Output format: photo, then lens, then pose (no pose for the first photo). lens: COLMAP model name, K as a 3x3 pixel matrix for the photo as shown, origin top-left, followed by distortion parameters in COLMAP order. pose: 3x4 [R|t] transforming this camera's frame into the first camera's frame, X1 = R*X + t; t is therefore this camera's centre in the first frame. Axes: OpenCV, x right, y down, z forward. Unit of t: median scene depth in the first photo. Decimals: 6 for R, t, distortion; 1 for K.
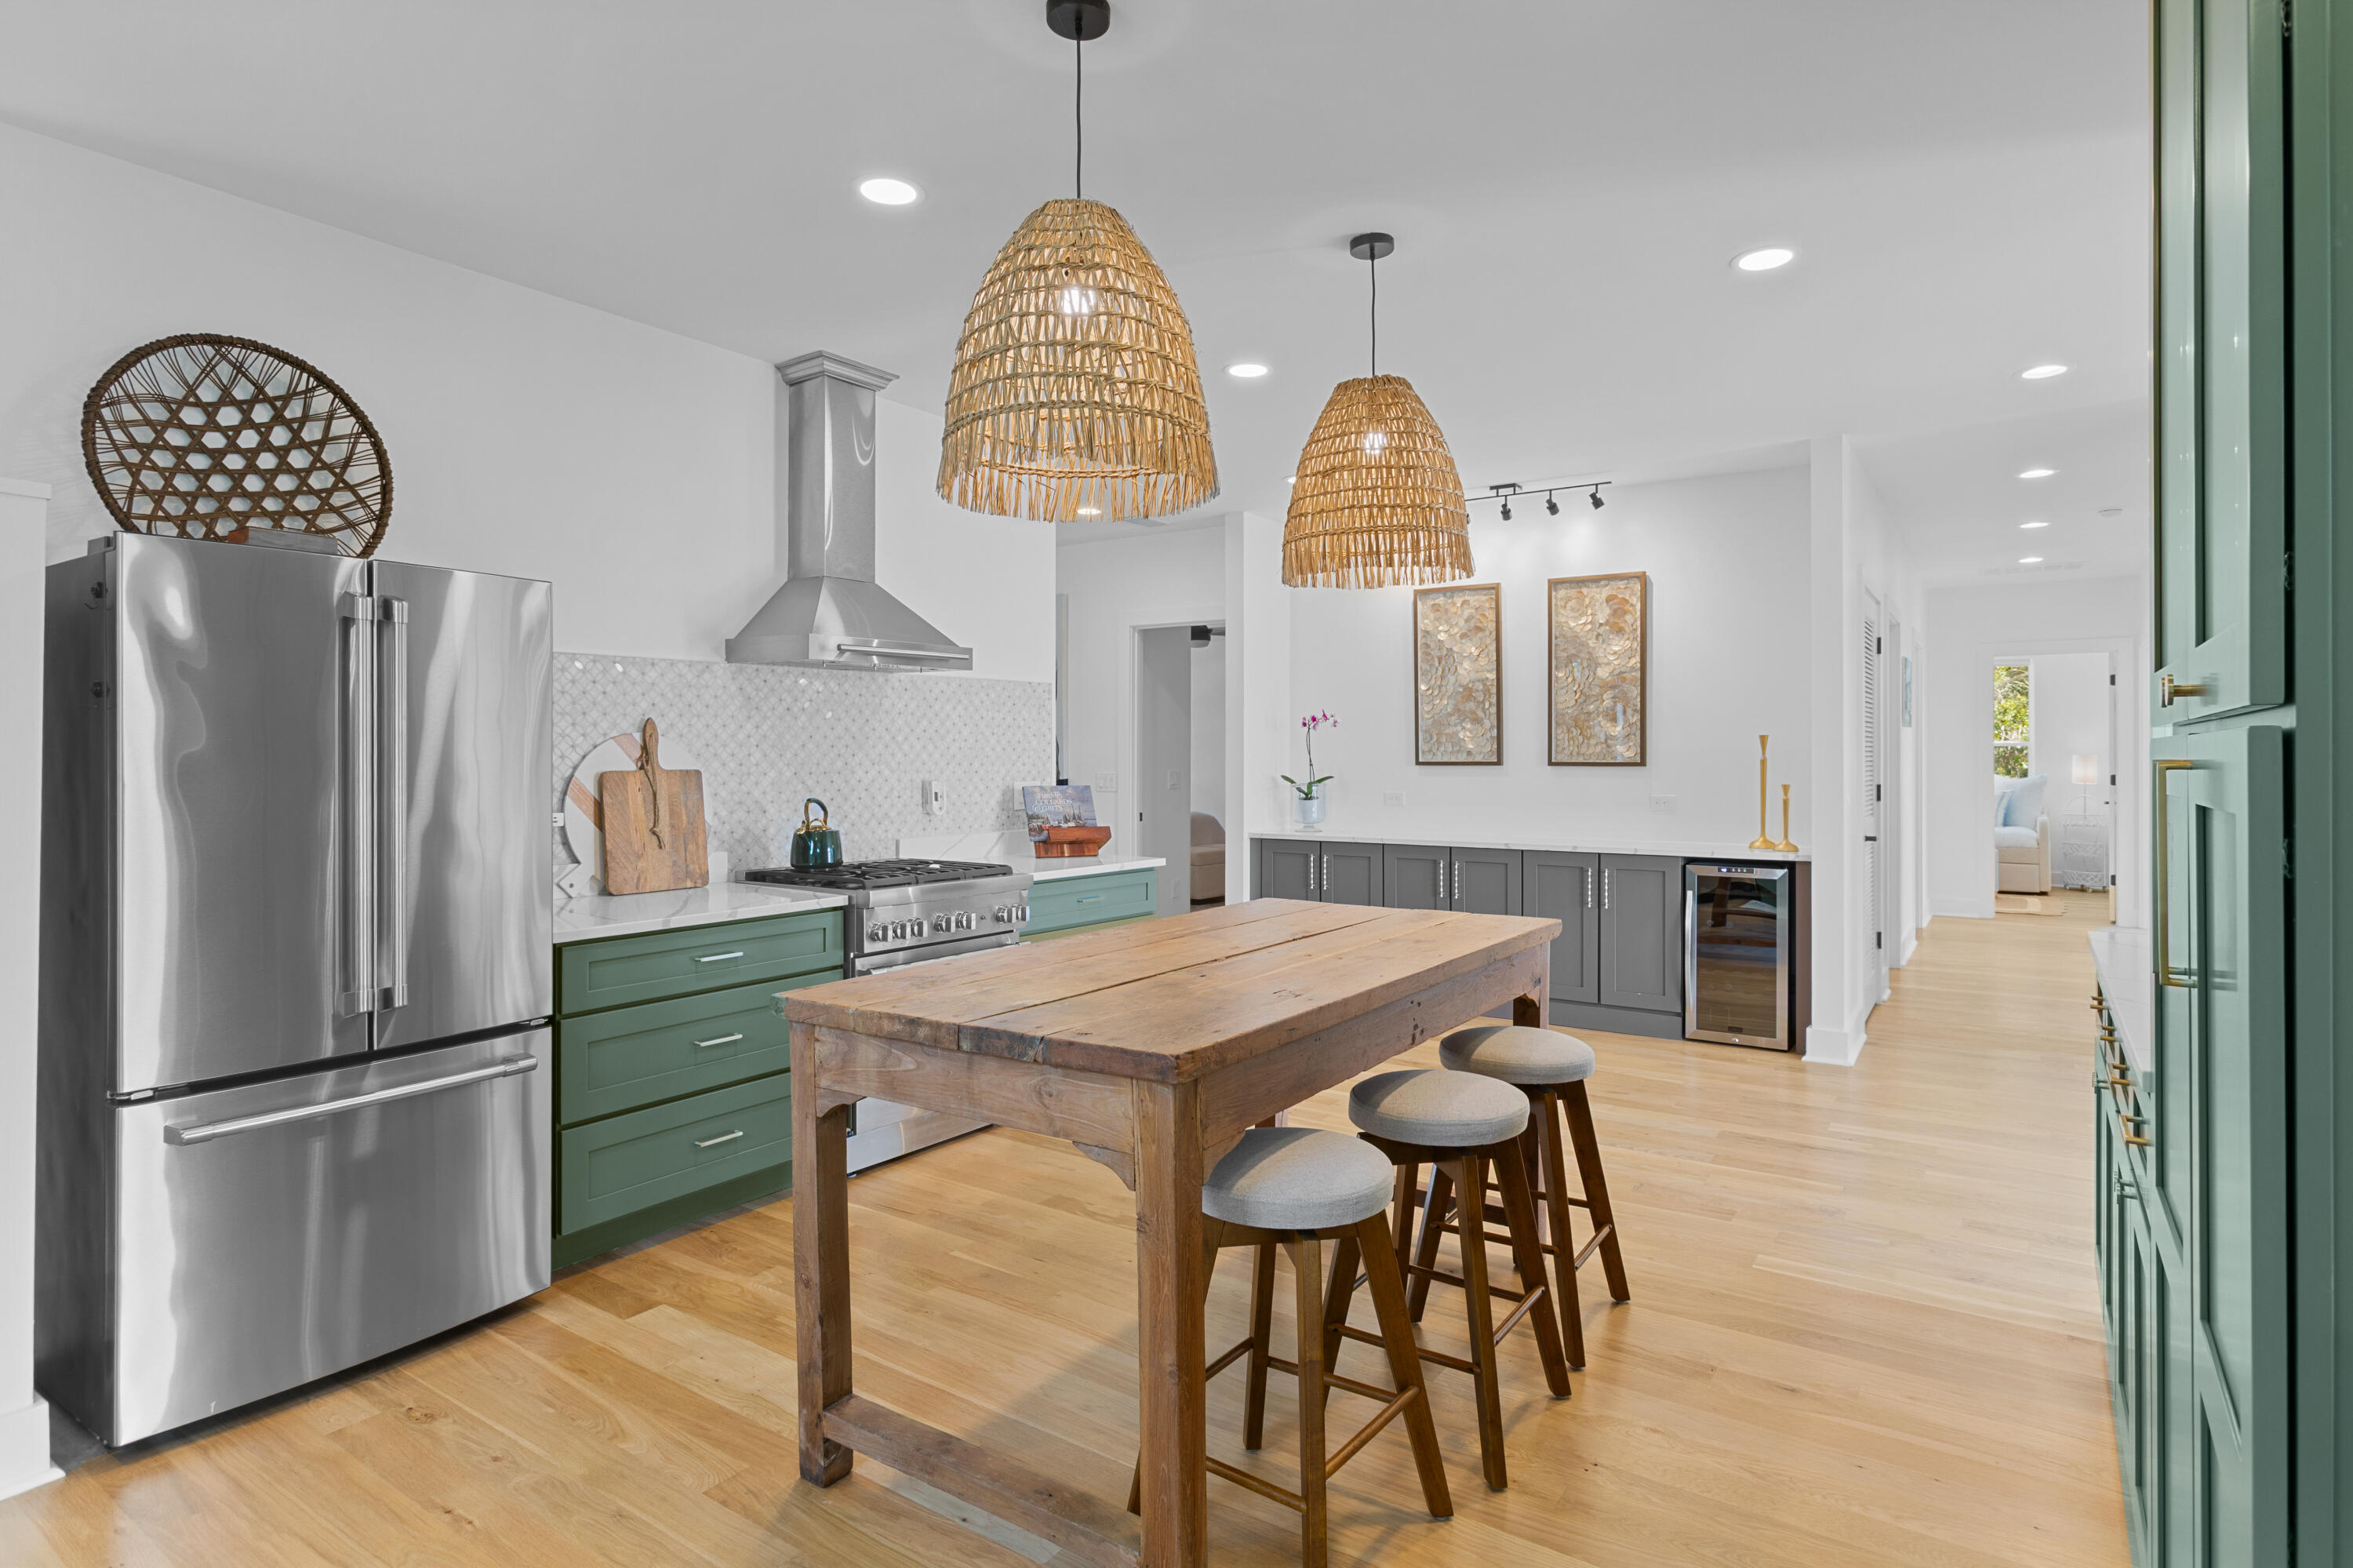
lens RADIAL K [[1240.5, 0, 1162.1], [0, 1240.5, 762.8], [0, 0, 1]] dist [-0.001067, 0.000915]
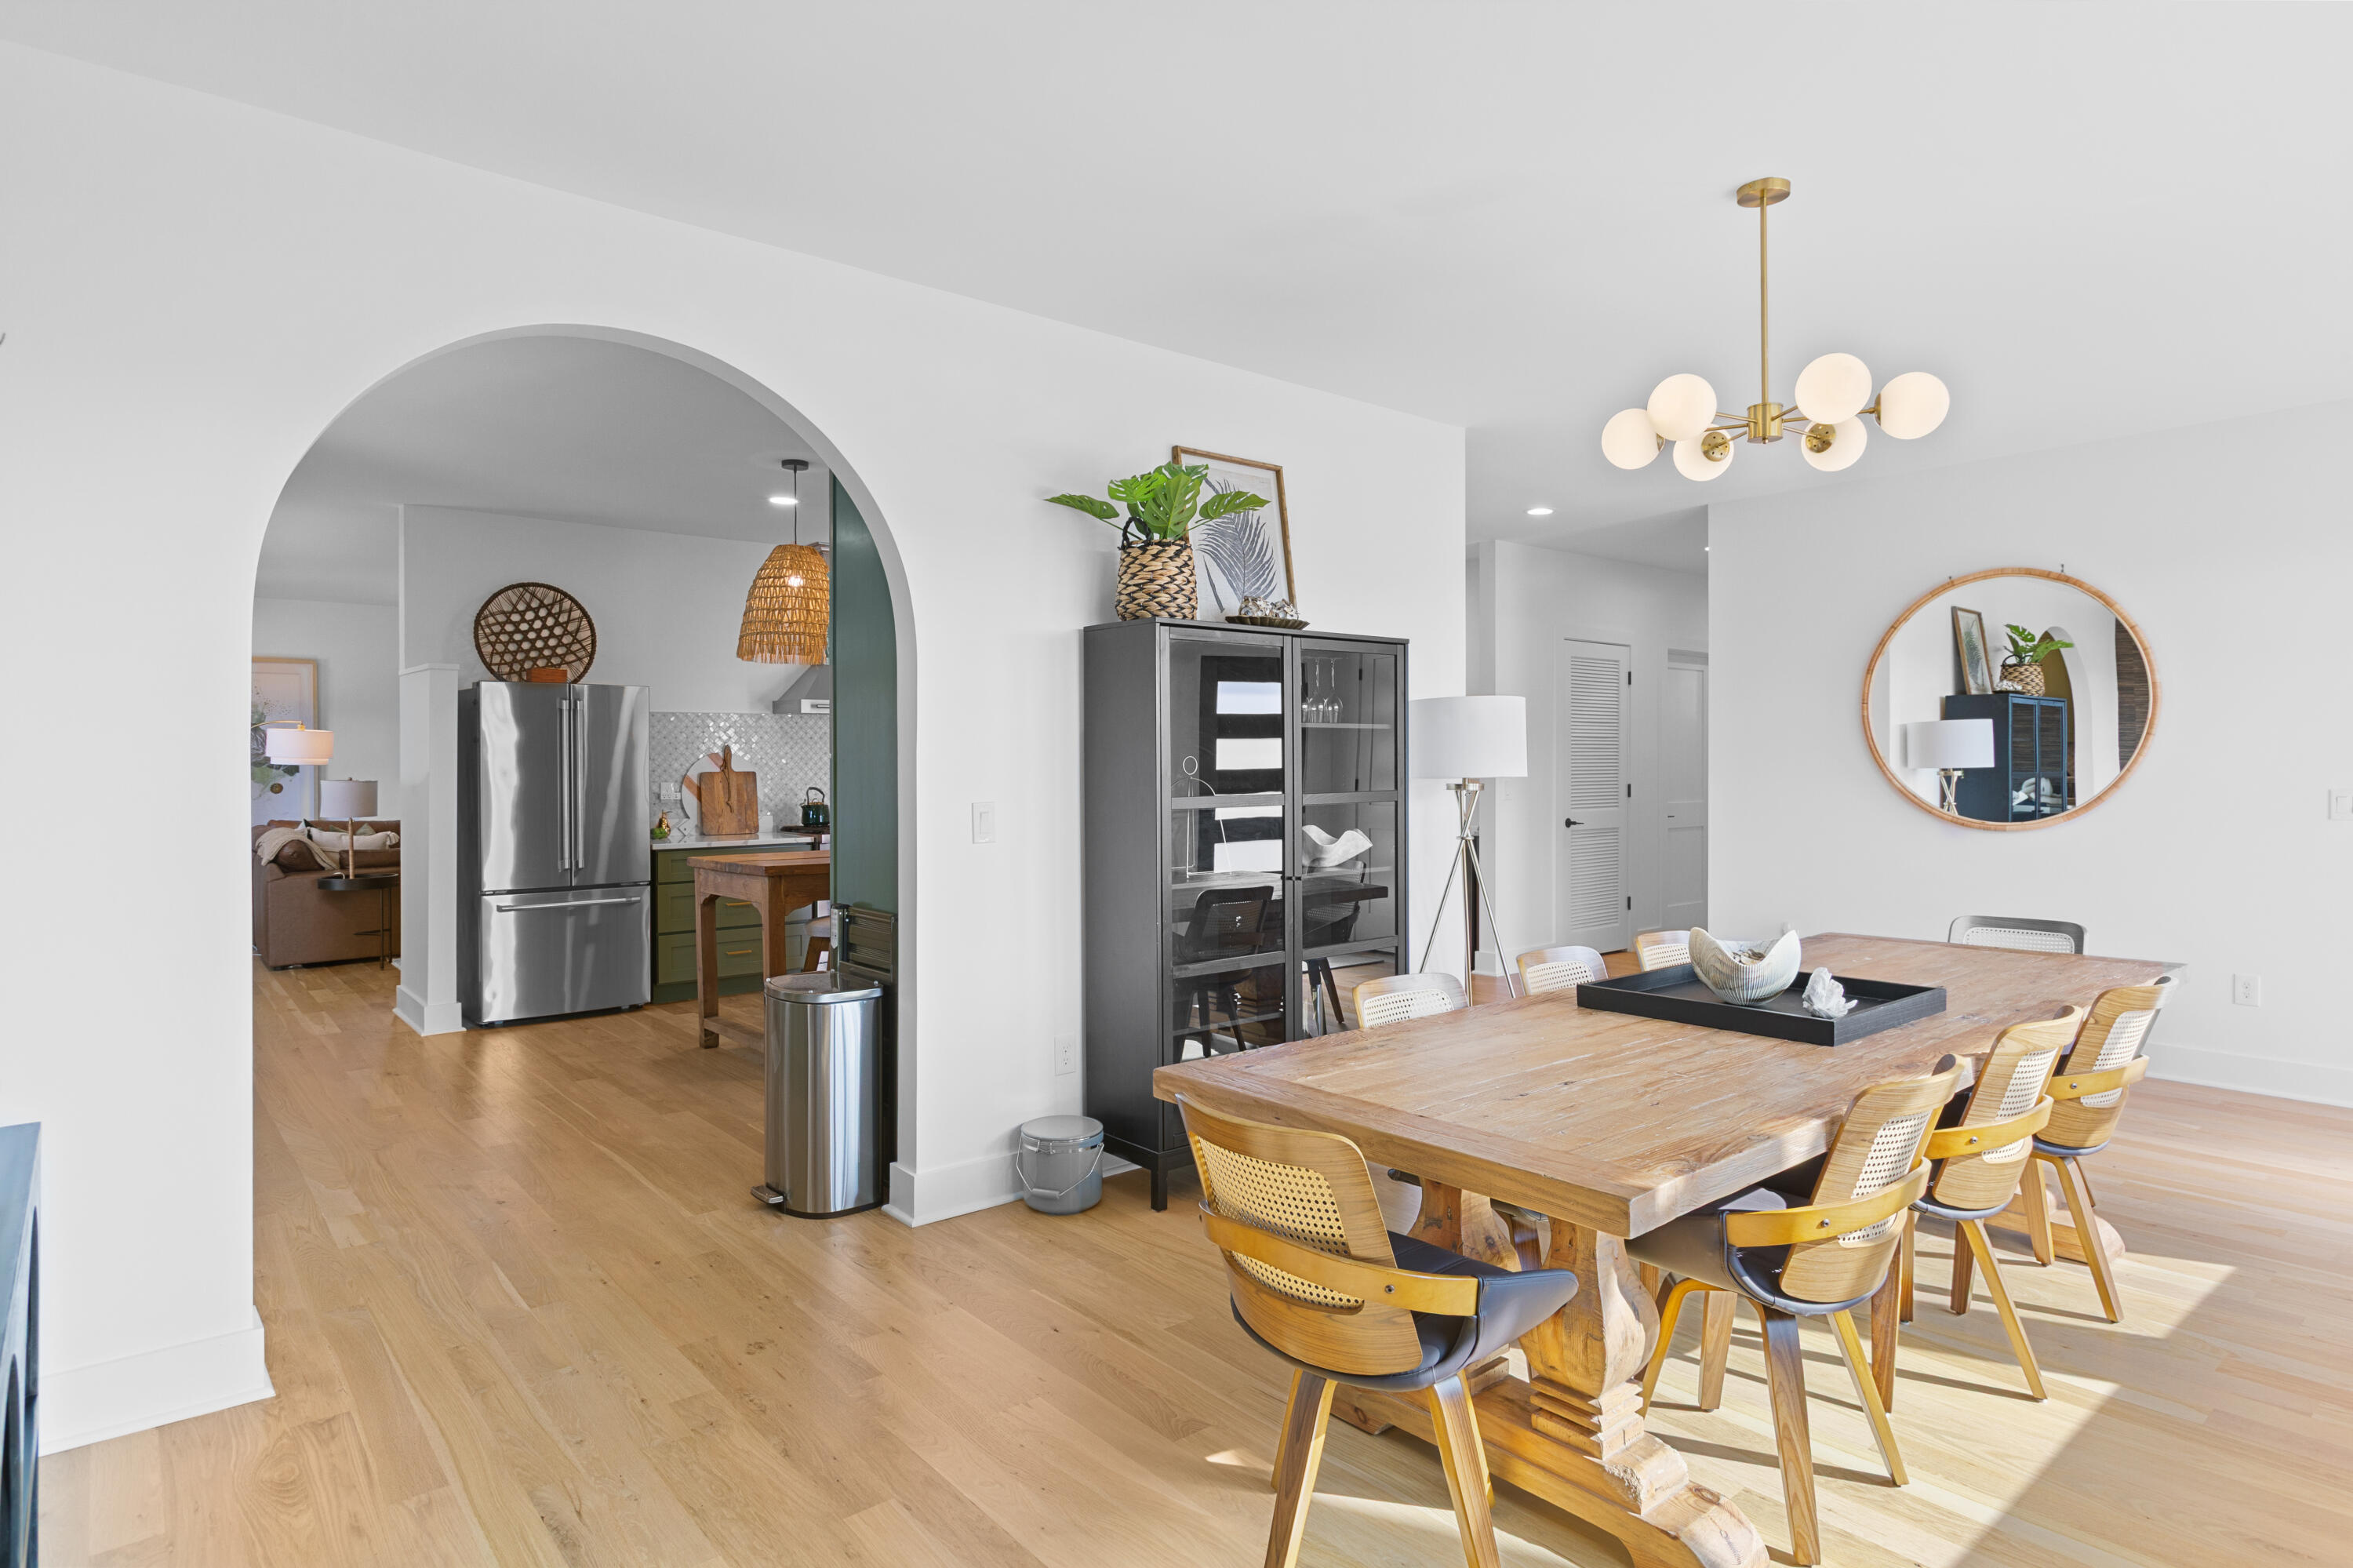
lens RADIAL K [[1301.1, 0, 1184.8], [0, 1301.1, 784.5], [0, 0, 1]] dist [-0.028528, -0.000662]
pose [[0.968633, 0.000865, -0.248494, 0.982867], [0.001380, 0.999960, 0.008860, 0.011362], [0.248491, -0.008925, 0.968593, -0.980541]]
